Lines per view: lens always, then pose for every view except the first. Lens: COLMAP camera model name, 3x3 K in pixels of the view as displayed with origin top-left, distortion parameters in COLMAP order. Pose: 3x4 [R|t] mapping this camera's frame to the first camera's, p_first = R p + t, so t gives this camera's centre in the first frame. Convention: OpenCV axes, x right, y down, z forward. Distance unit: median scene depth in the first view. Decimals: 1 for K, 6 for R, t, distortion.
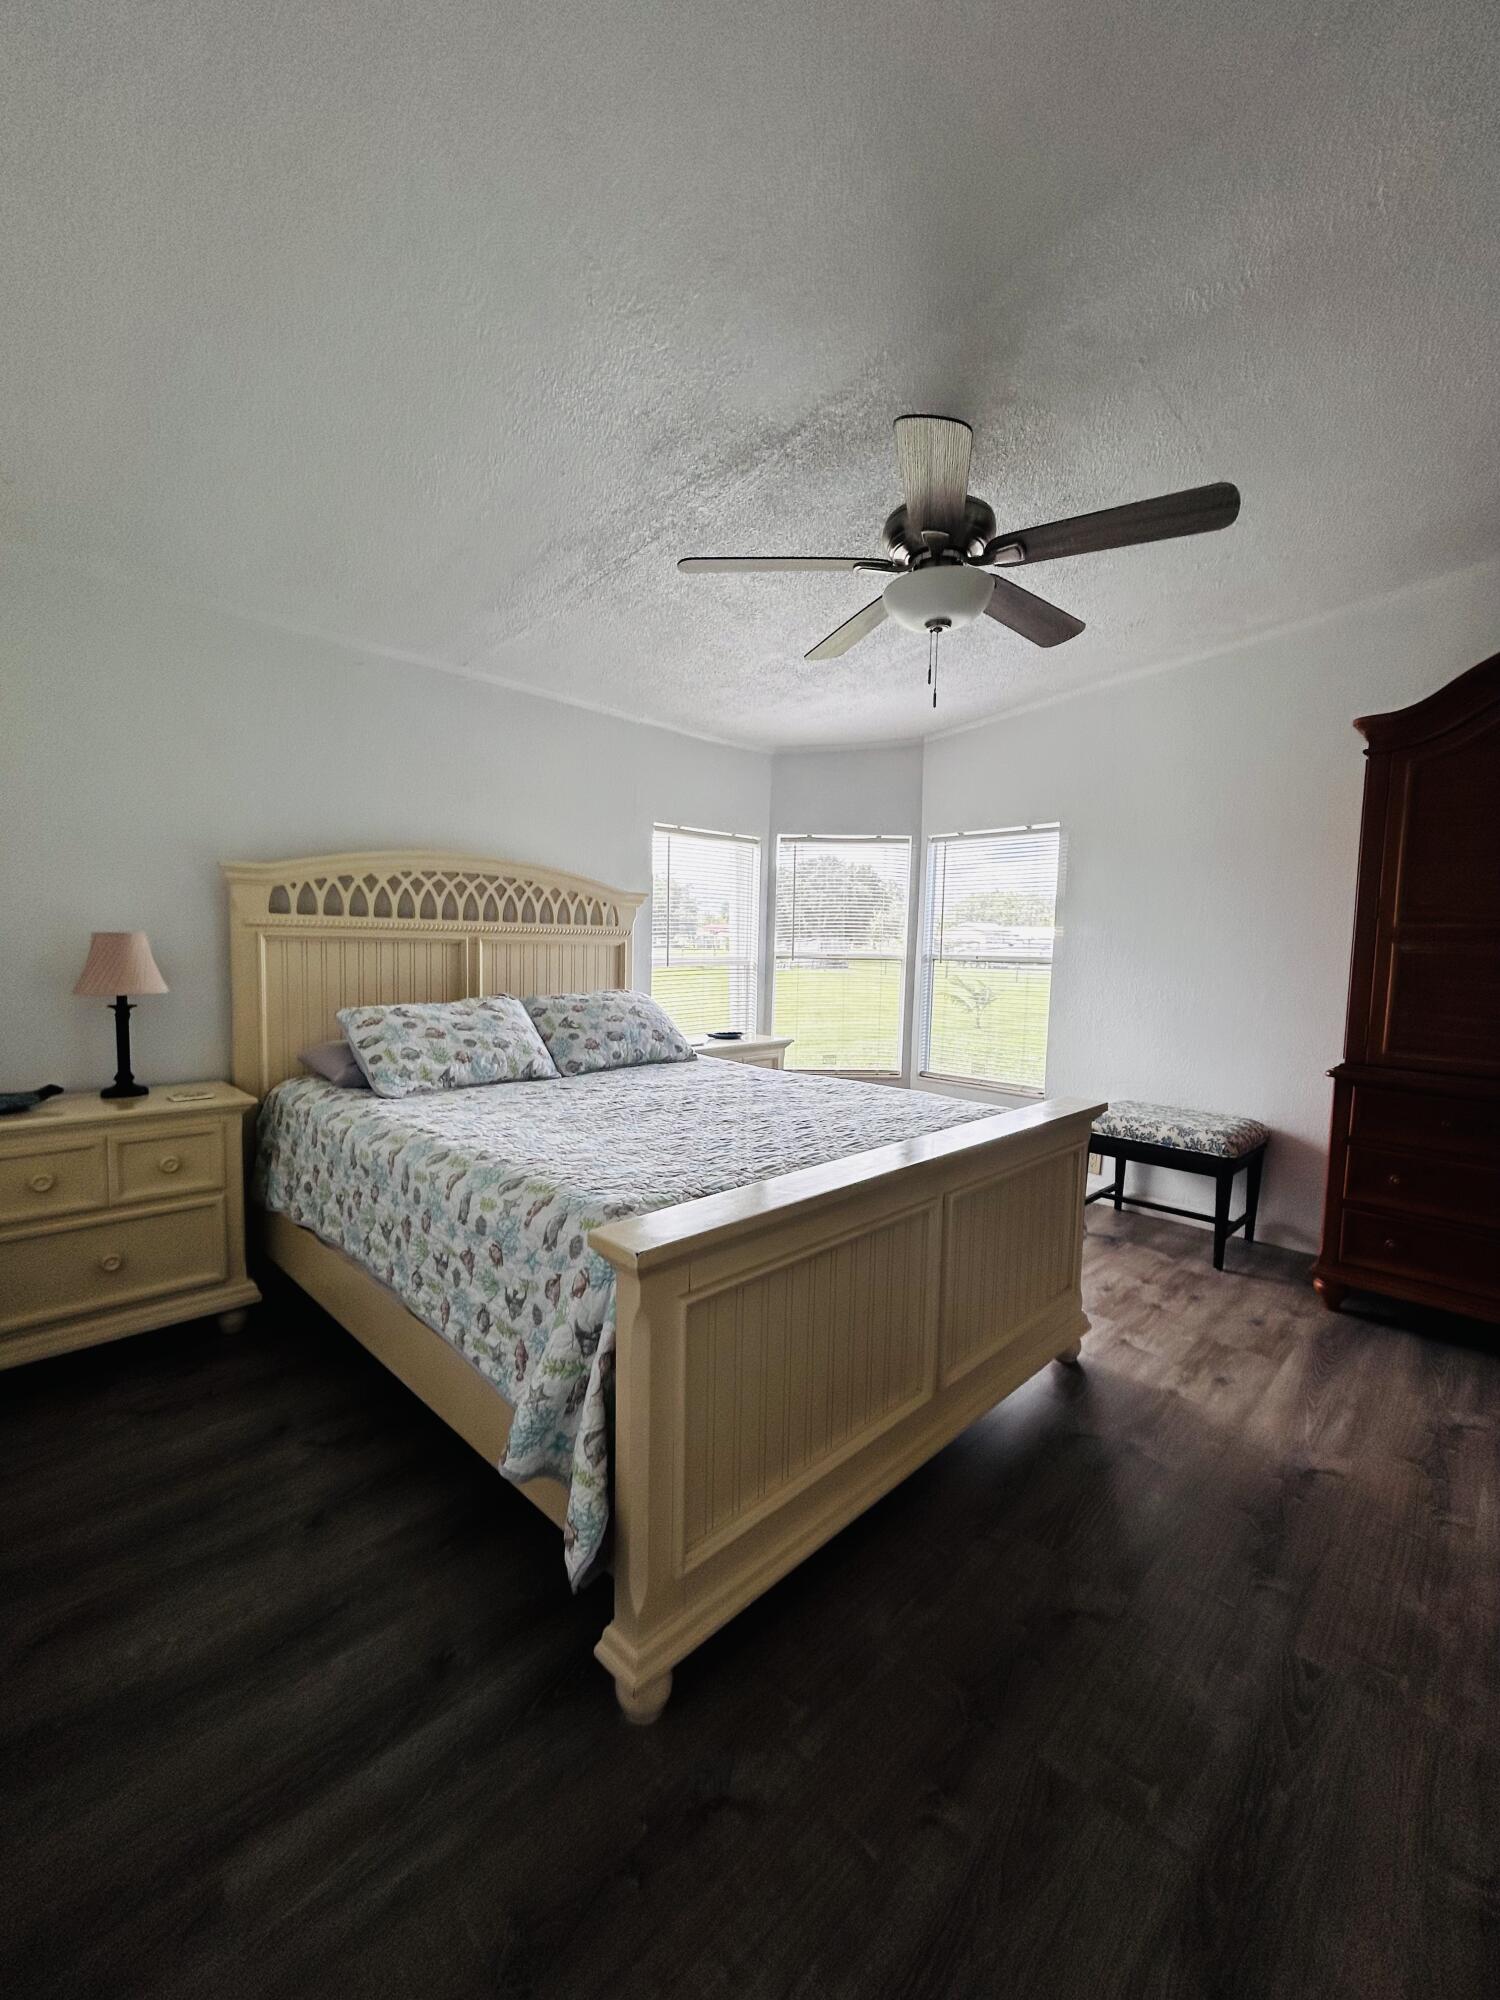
lens RADIAL K [[811.1, 0, 748.7], [0, 811.1, 1001.8], [0, 0, 1]] dist [0.001709, 0.000246]
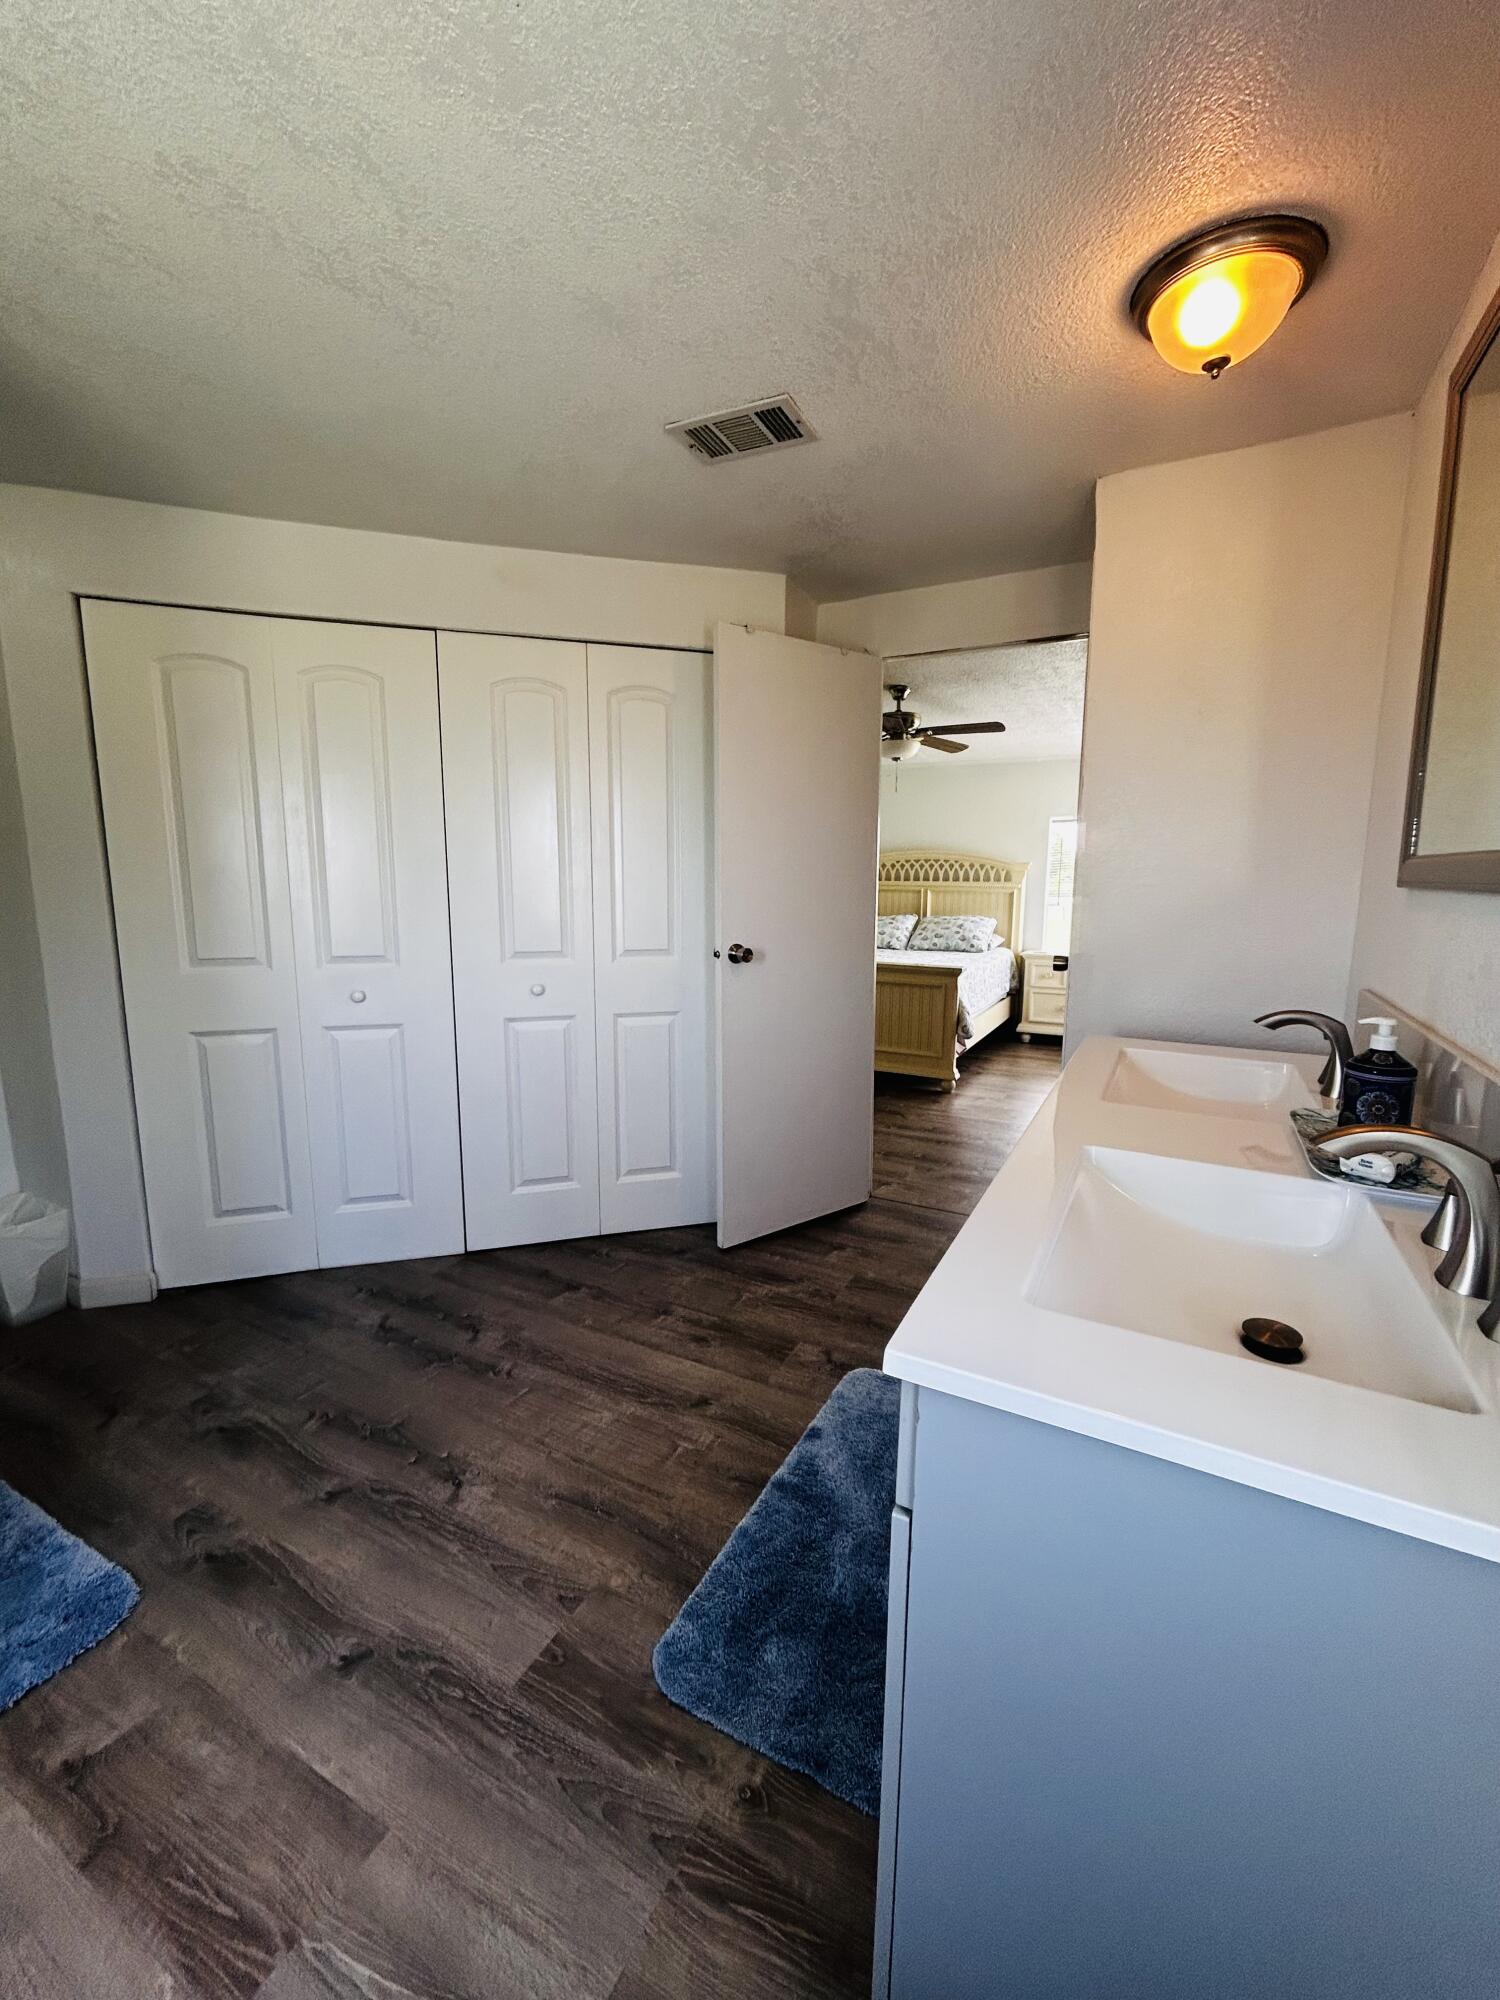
lens RADIAL K [[811.1, 0, 746.2], [0, 811.1, 998.6], [0, 0, 1]] dist [0.001709, 0.000246]
pose [[0.290370, 0.118231, -0.949582, 1.580289], [-0.070135, 0.992298, 0.102104, 0.022719], [0.954341, 0.036951, 0.296426, -0.085273]]
